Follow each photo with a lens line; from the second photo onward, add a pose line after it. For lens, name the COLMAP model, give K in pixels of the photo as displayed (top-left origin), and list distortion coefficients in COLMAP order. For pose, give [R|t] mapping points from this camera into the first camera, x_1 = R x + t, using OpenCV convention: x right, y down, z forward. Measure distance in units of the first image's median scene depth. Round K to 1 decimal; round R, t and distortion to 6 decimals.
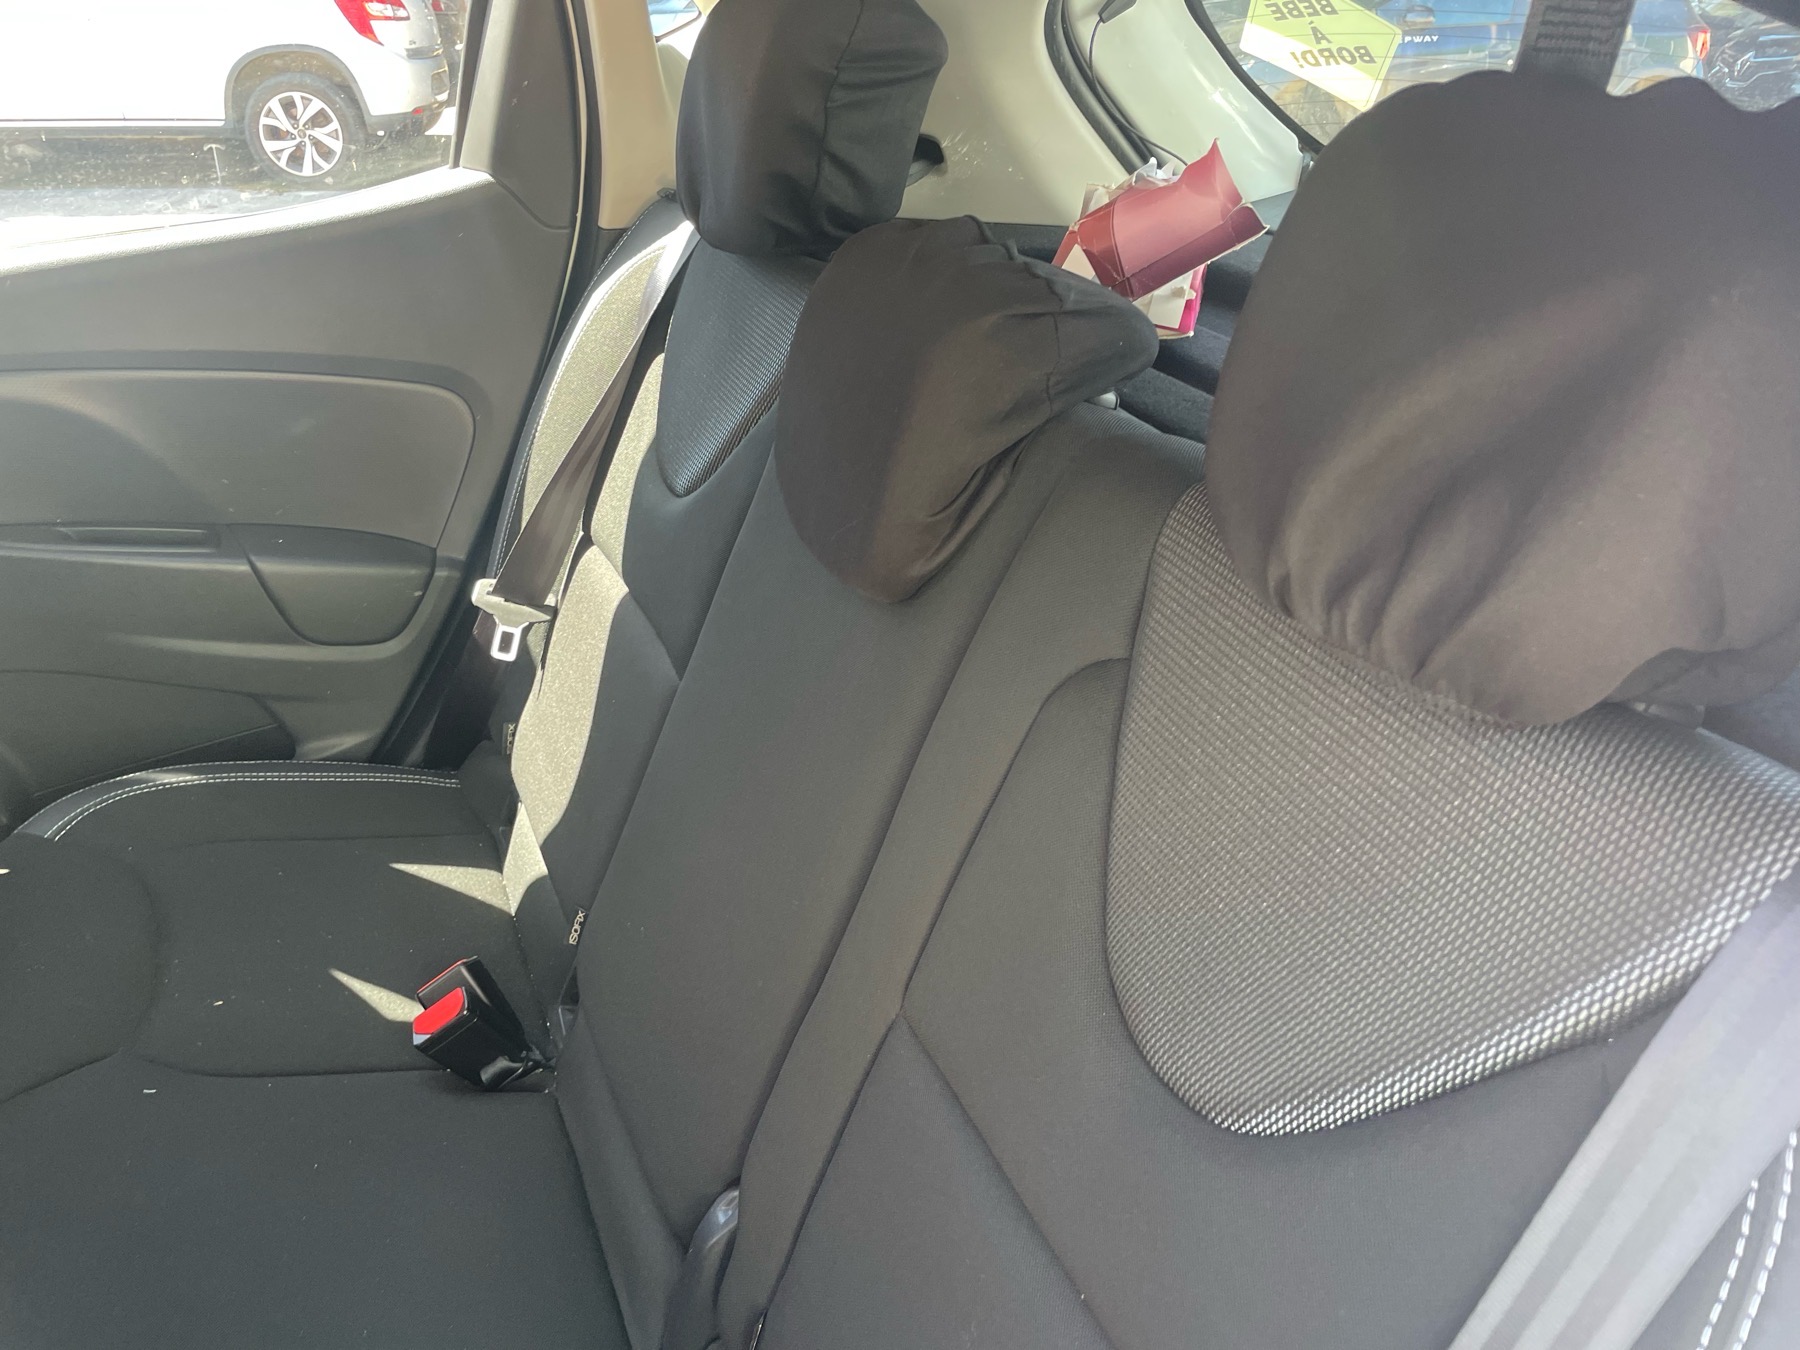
lens RADIAL K [[1360.7, 0, 903.2], [0, 1360.7, 634.6], [0, 0, 1]] dist [0.062250, -0.077292]
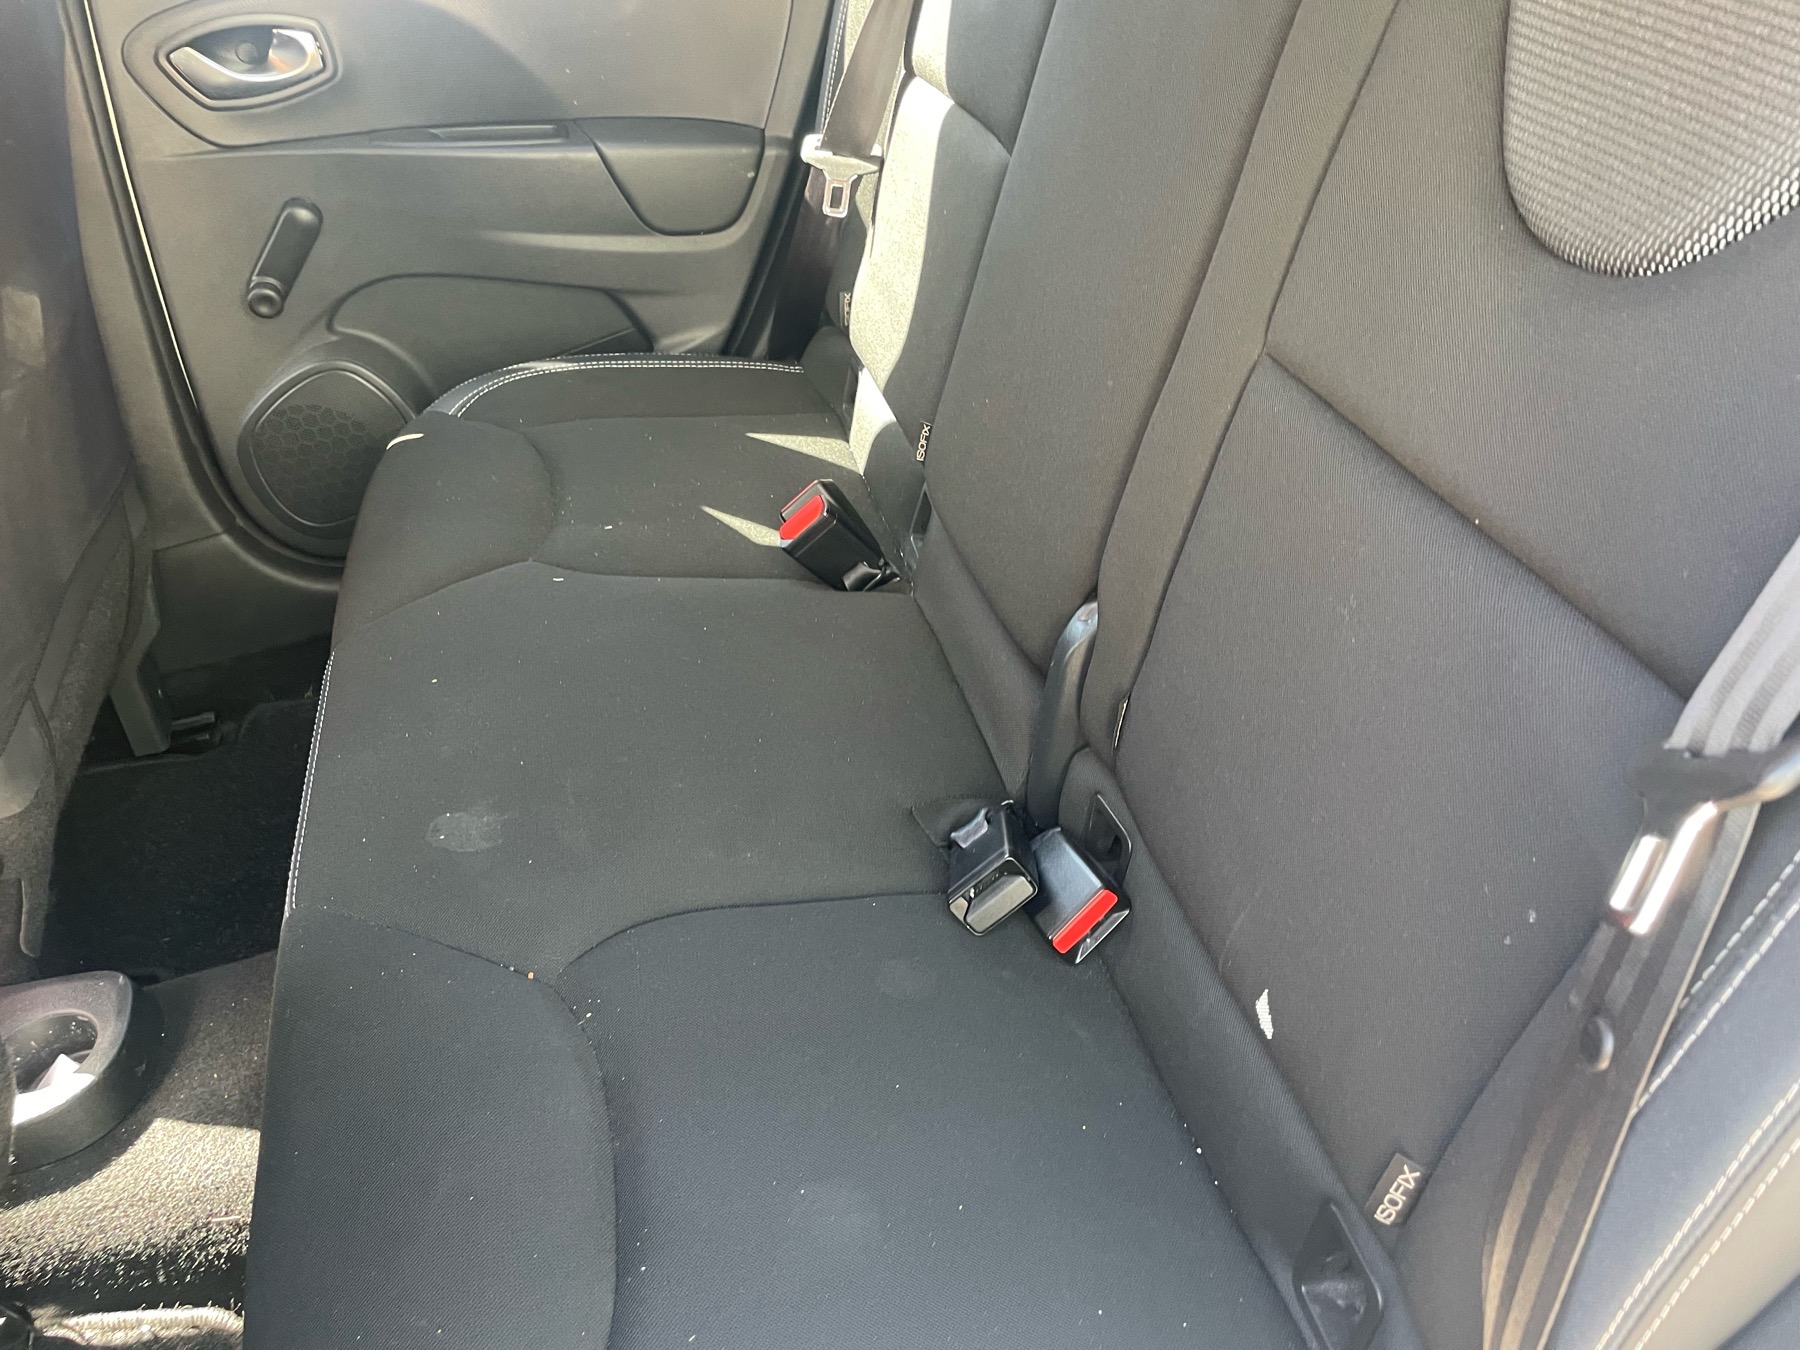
lens RADIAL K [[1368.7, 0, 897.4], [0, 1368.7, 653.4], [0, 0, 1]] dist [0.076913, -0.112617]
pose [[0.970412, -0.025618, -0.240094, -0.015073], [0.060384, 0.988507, 0.138589, 0.213784], [0.233784, -0.148987, 0.960806, -0.008578]]
